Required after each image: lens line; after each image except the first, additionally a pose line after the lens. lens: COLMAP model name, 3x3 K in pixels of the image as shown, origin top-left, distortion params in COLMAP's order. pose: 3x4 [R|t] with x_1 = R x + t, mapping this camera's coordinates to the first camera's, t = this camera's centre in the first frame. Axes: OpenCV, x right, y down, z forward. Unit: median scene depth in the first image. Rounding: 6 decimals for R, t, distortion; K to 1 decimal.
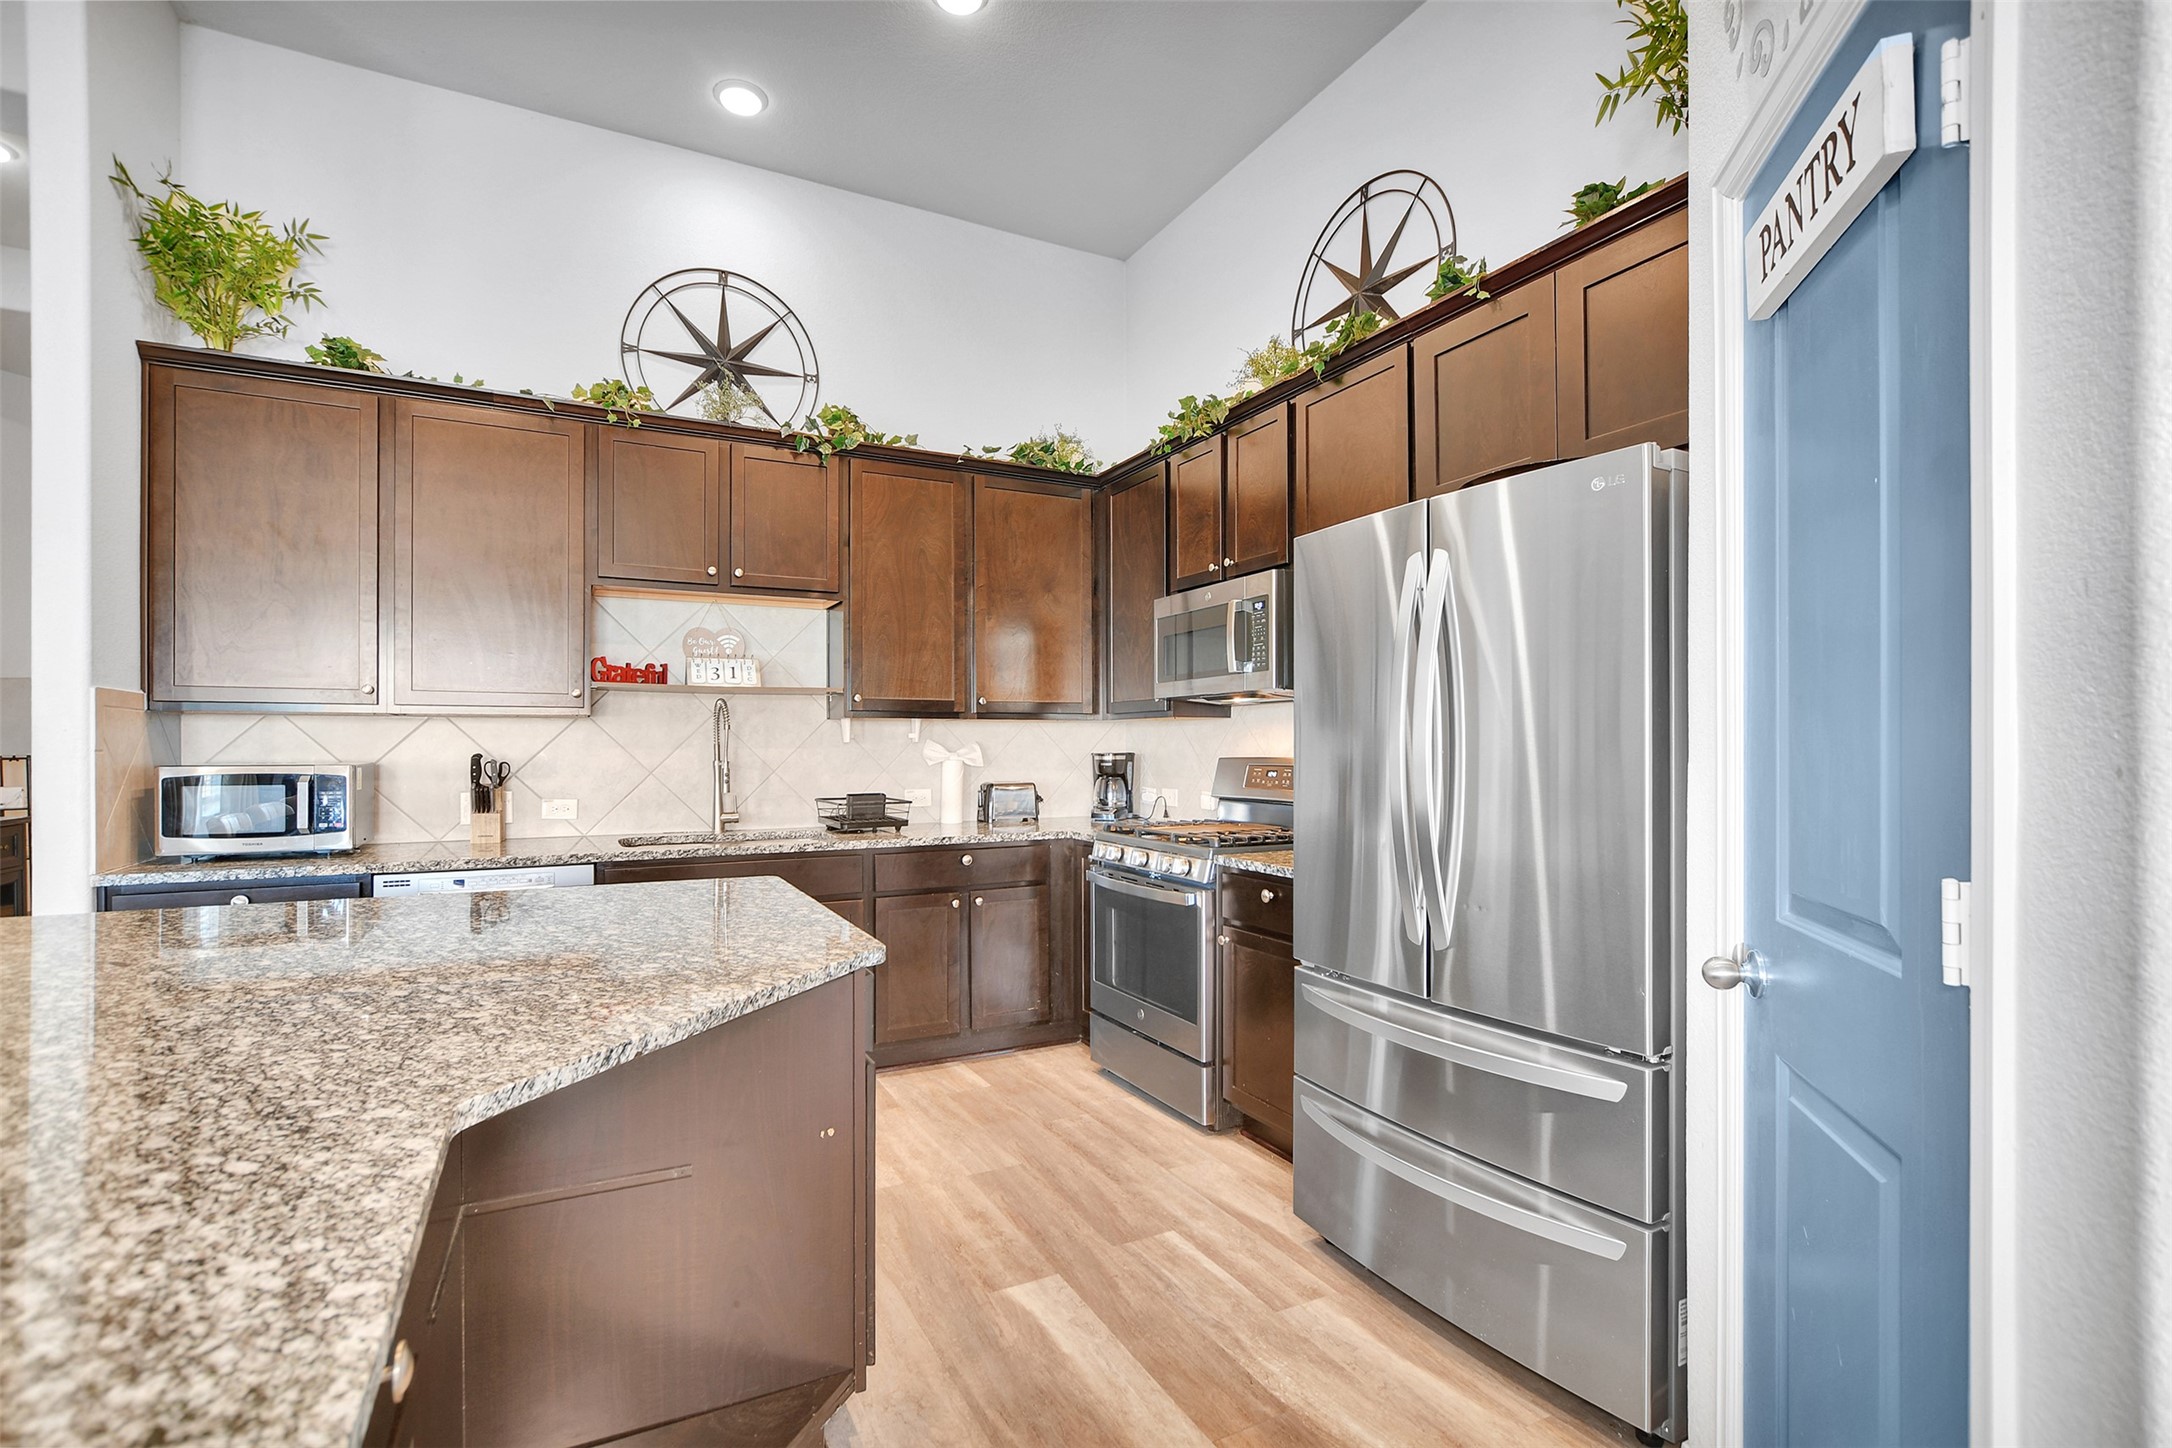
lens RADIAL K [[972.4, 0, 1069.7], [0, 972.4, 756.6], [0, 0, 1]] dist [-0.014200, 0.000450]
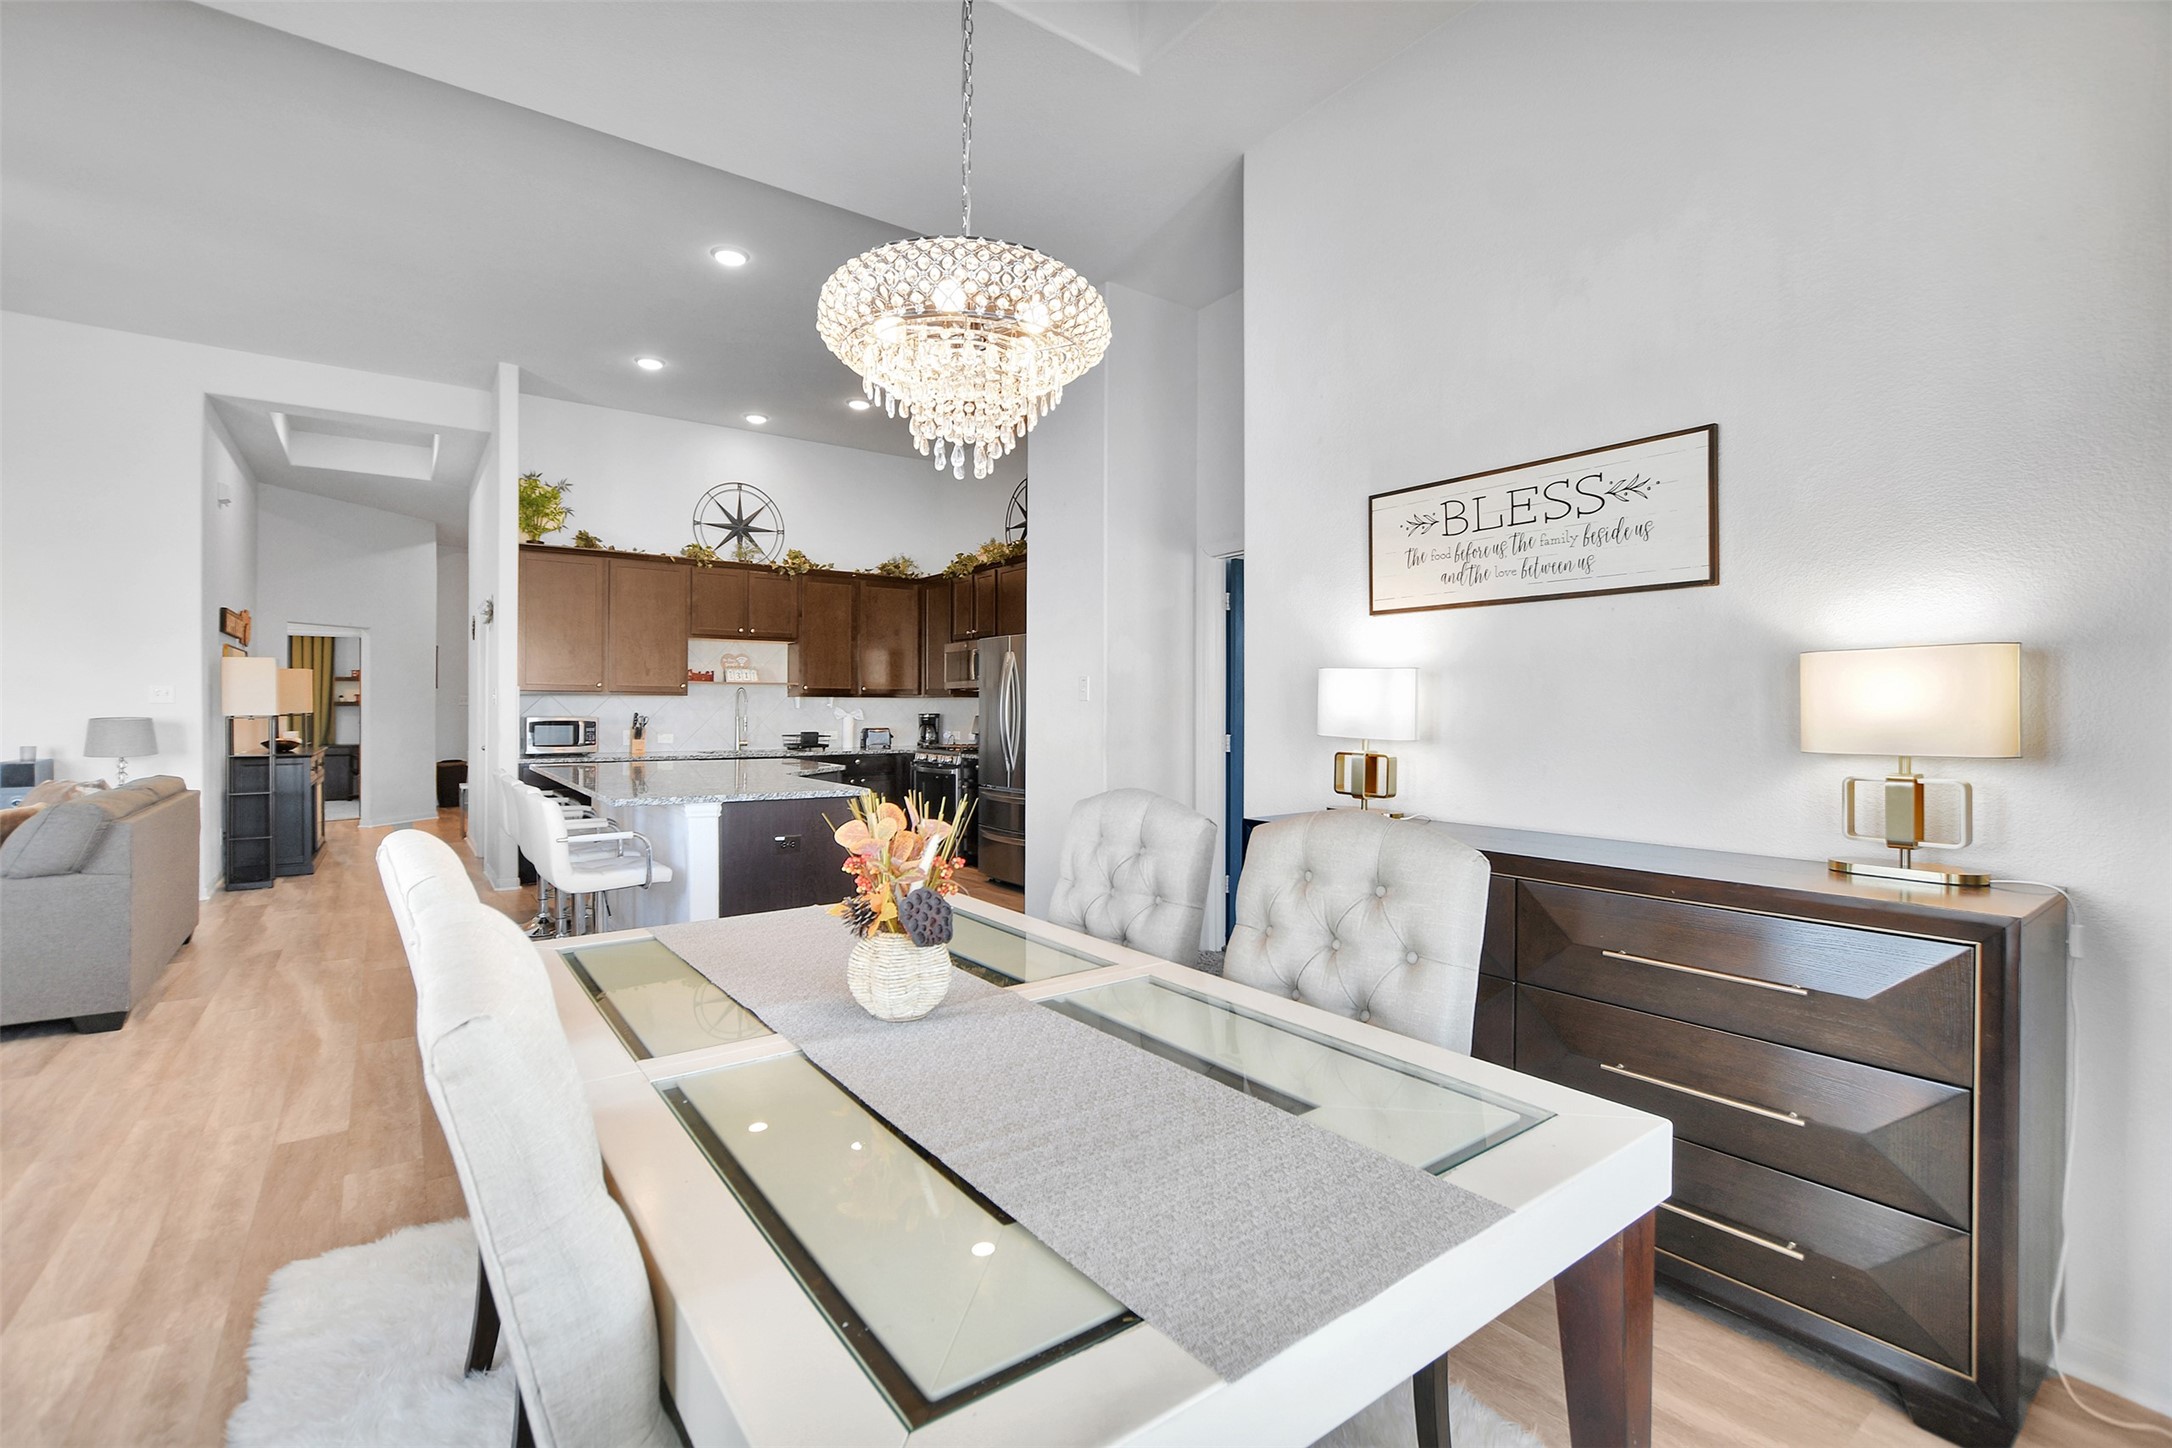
lens RADIAL K [[944.1, 0, 1078.7], [0, 944.1, 691.1], [0, 0, 1]] dist [-0.000612, 0.000062]
pose [[0.987201, 0.006049, 0.159365, 0.046523], [-0.001115, 0.999518, -0.031028, 0.011926], [-0.159475, 0.030453, 0.986732, -1.171638]]
